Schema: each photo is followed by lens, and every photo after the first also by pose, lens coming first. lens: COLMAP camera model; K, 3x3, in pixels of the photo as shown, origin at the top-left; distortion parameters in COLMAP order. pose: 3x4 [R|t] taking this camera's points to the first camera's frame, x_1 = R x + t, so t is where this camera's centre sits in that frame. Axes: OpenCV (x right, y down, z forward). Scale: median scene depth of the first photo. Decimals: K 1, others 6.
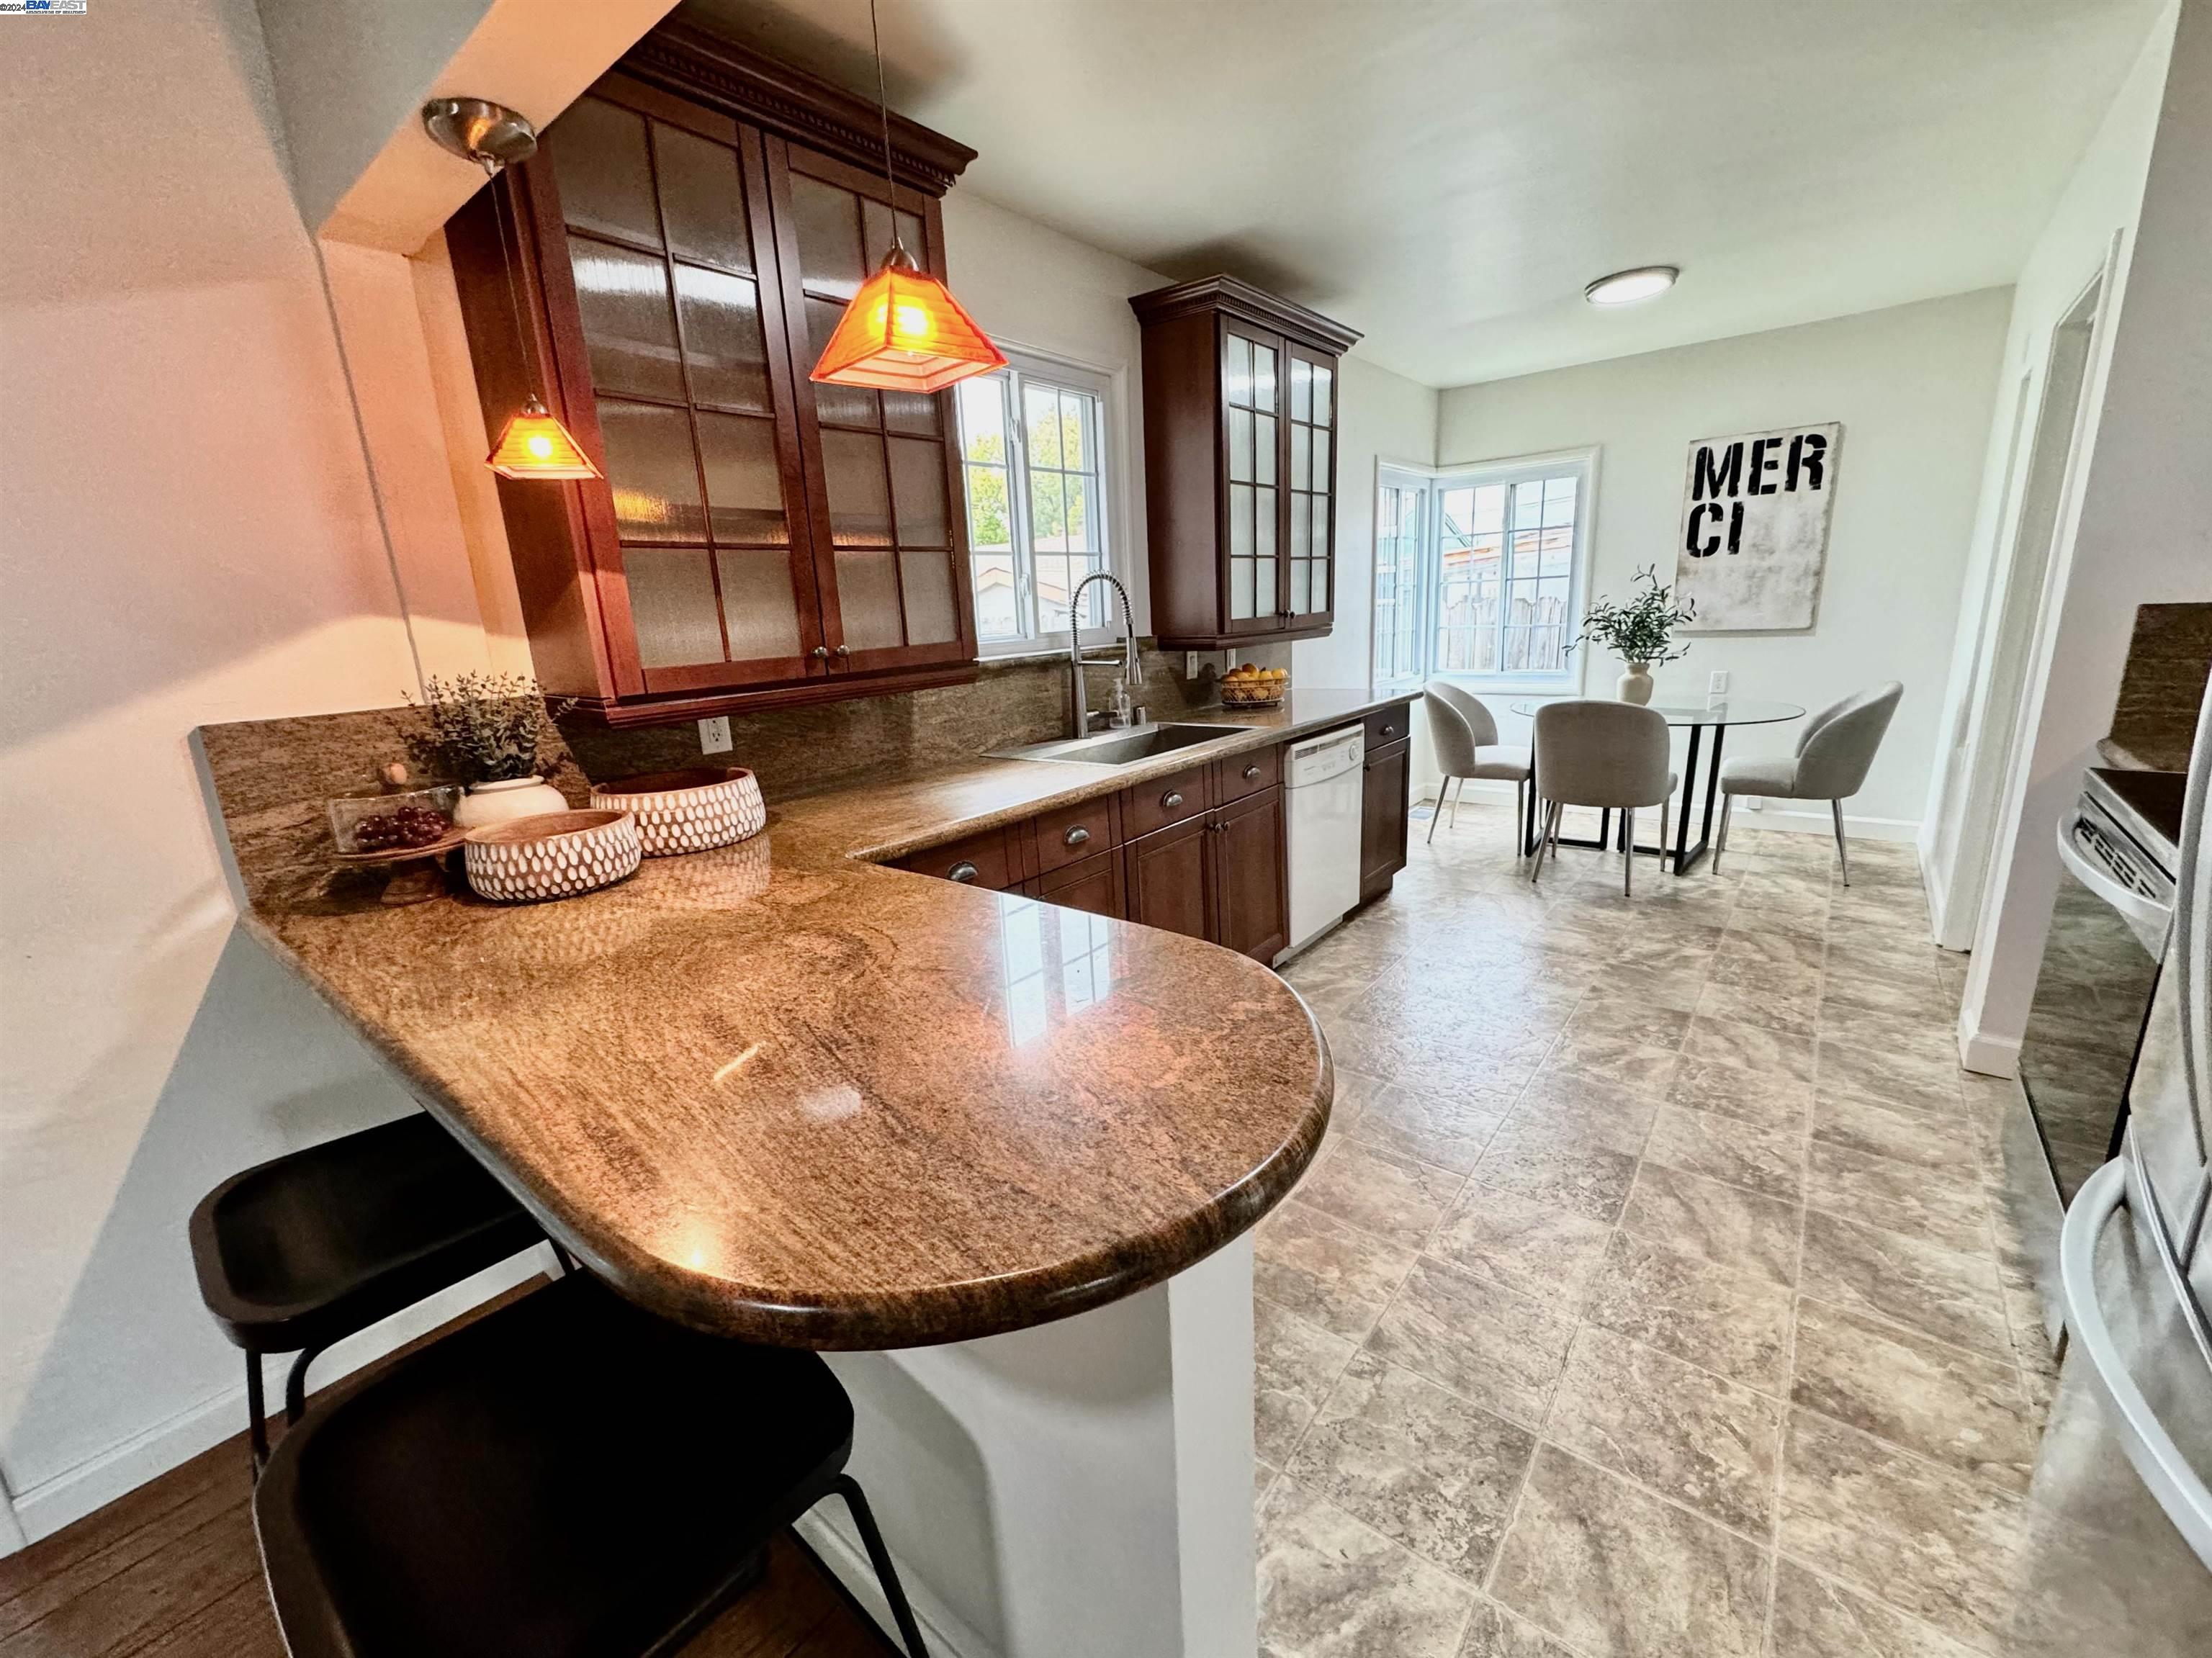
lens RADIAL K [[886.4, 0, 1094.6], [0, 886.4, 826.8], [0, 0, 1]] dist [-0.002394, -0.000101]
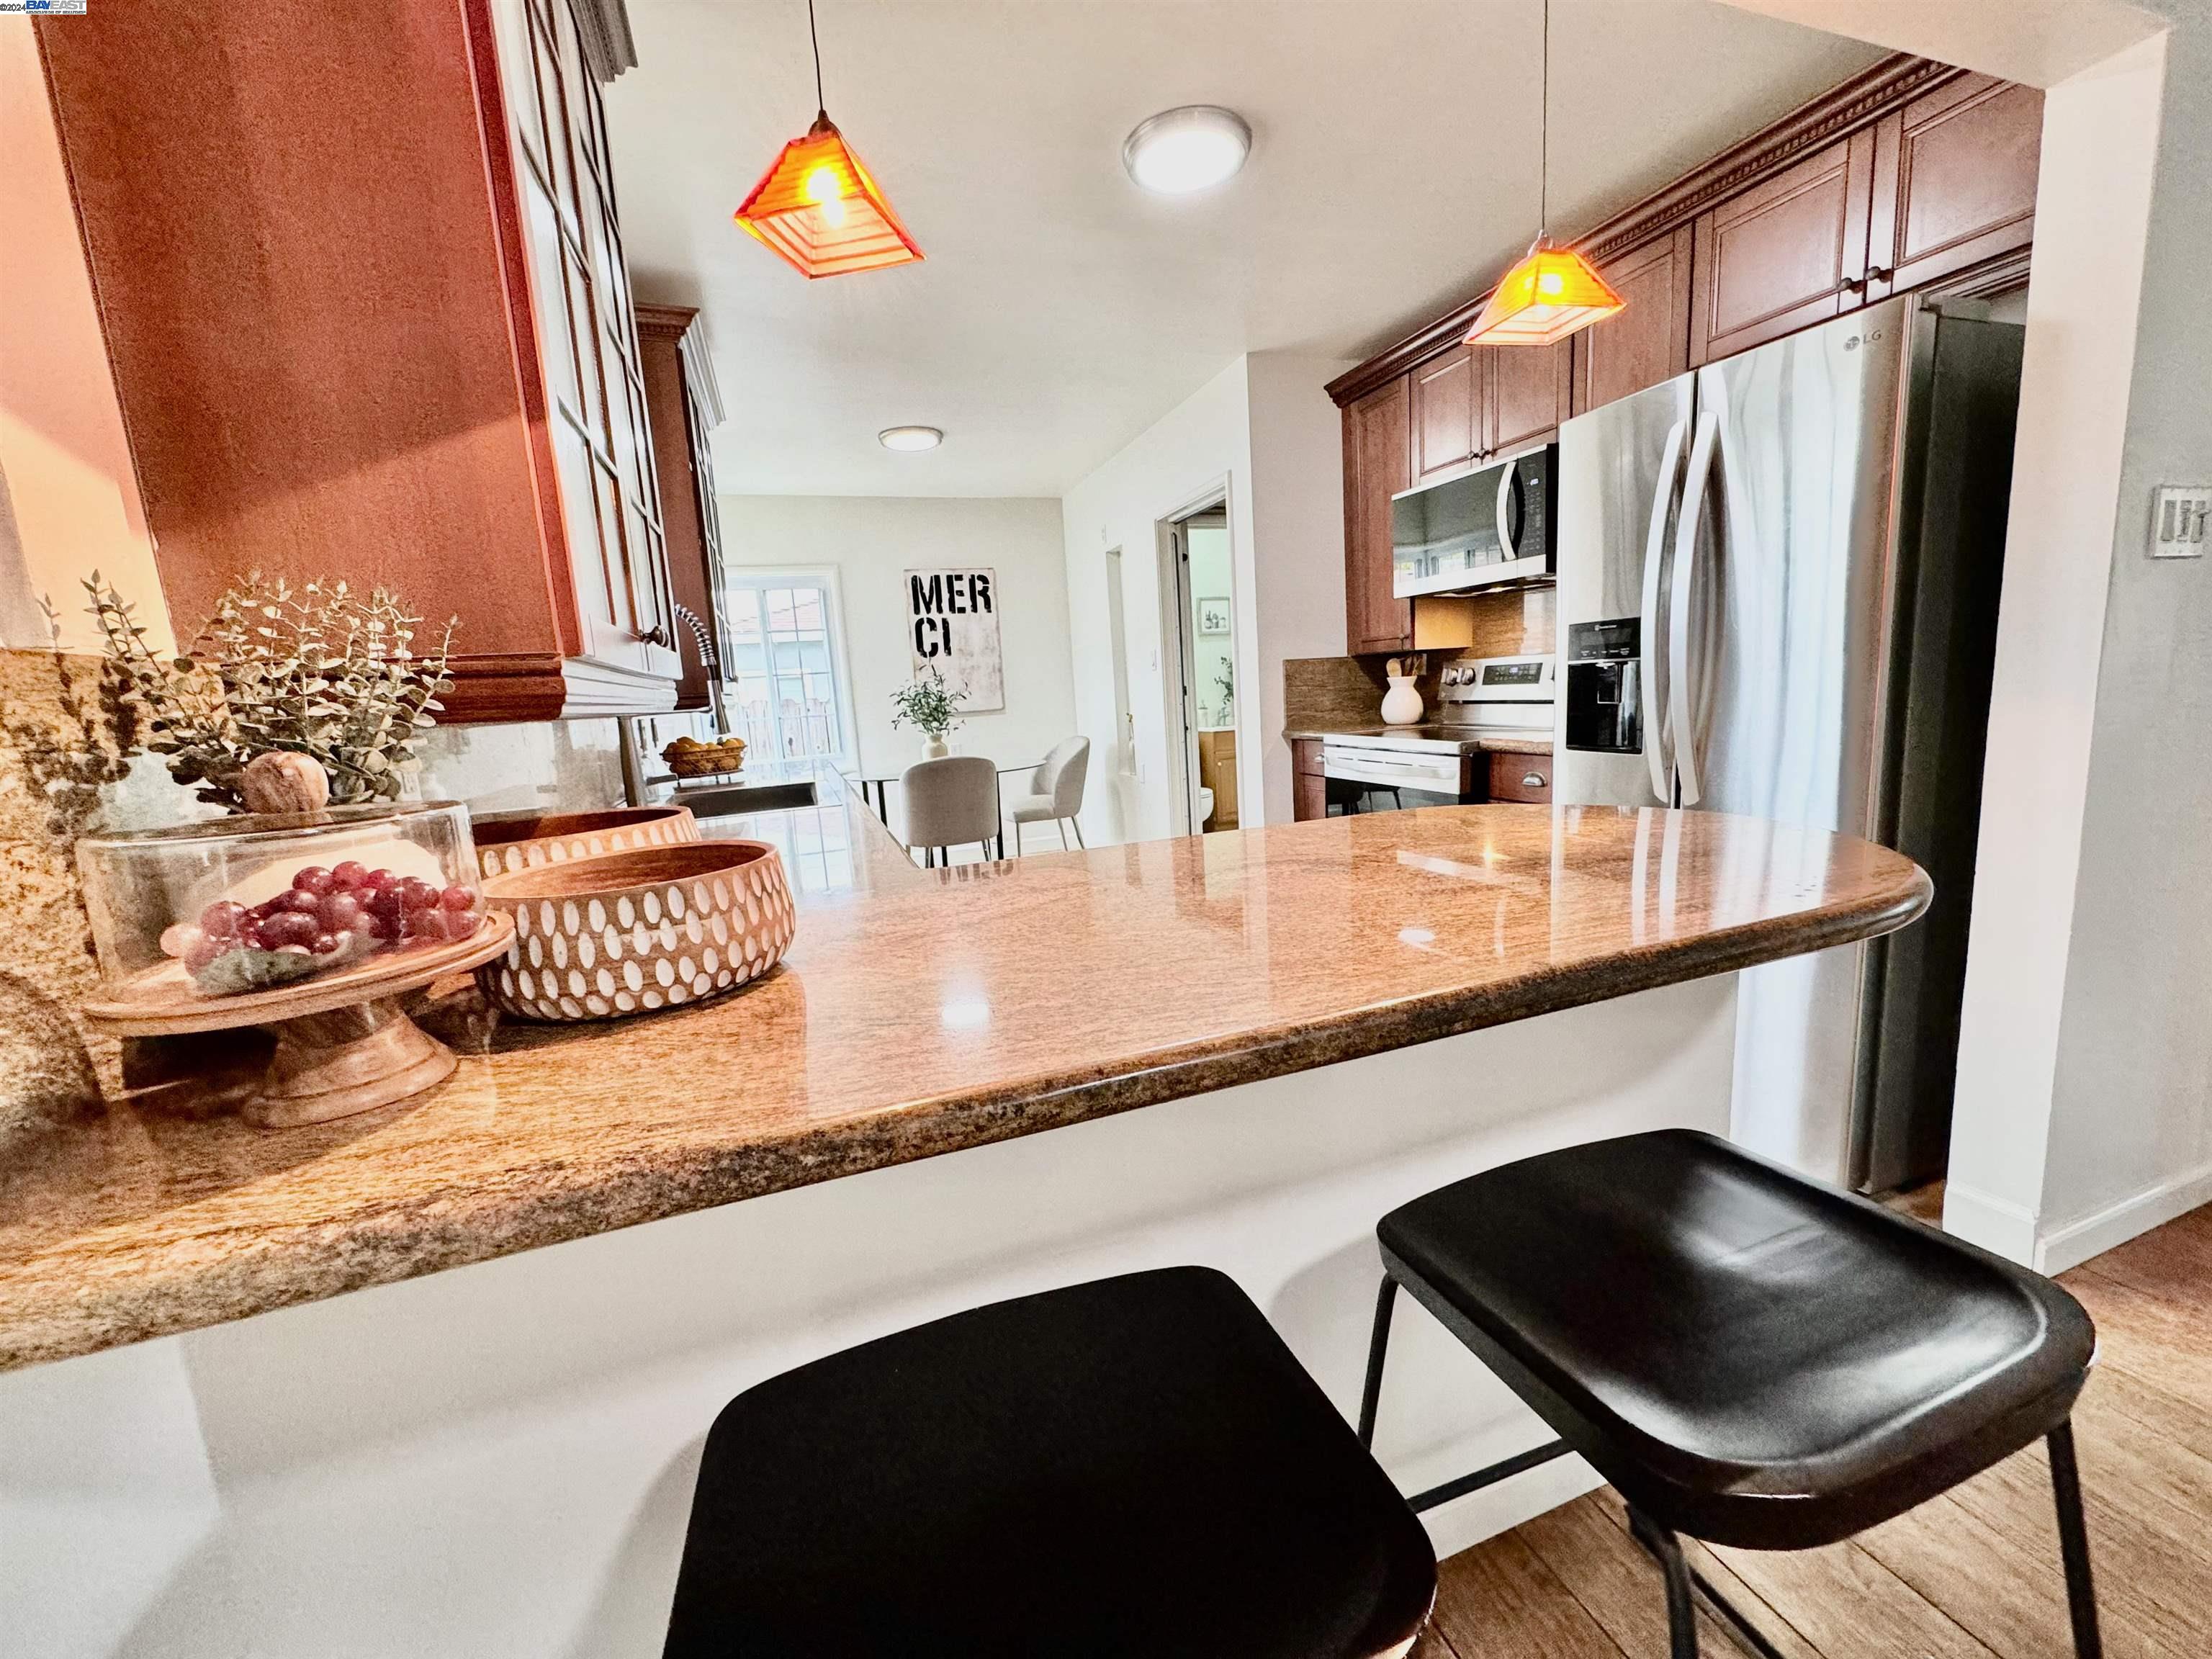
lens RADIAL K [[886.5, 0, 1093.2], [0, 886.5, 831.5], [0, 0, 1]] dist [-0.002394, -0.000101]
pose [[0.507539, -0.116762, 0.853681, -0.361815], [0.244426, 0.969585, -0.012704, 0.019614], [-0.826232, 0.215110, 0.520642, 0.196812]]
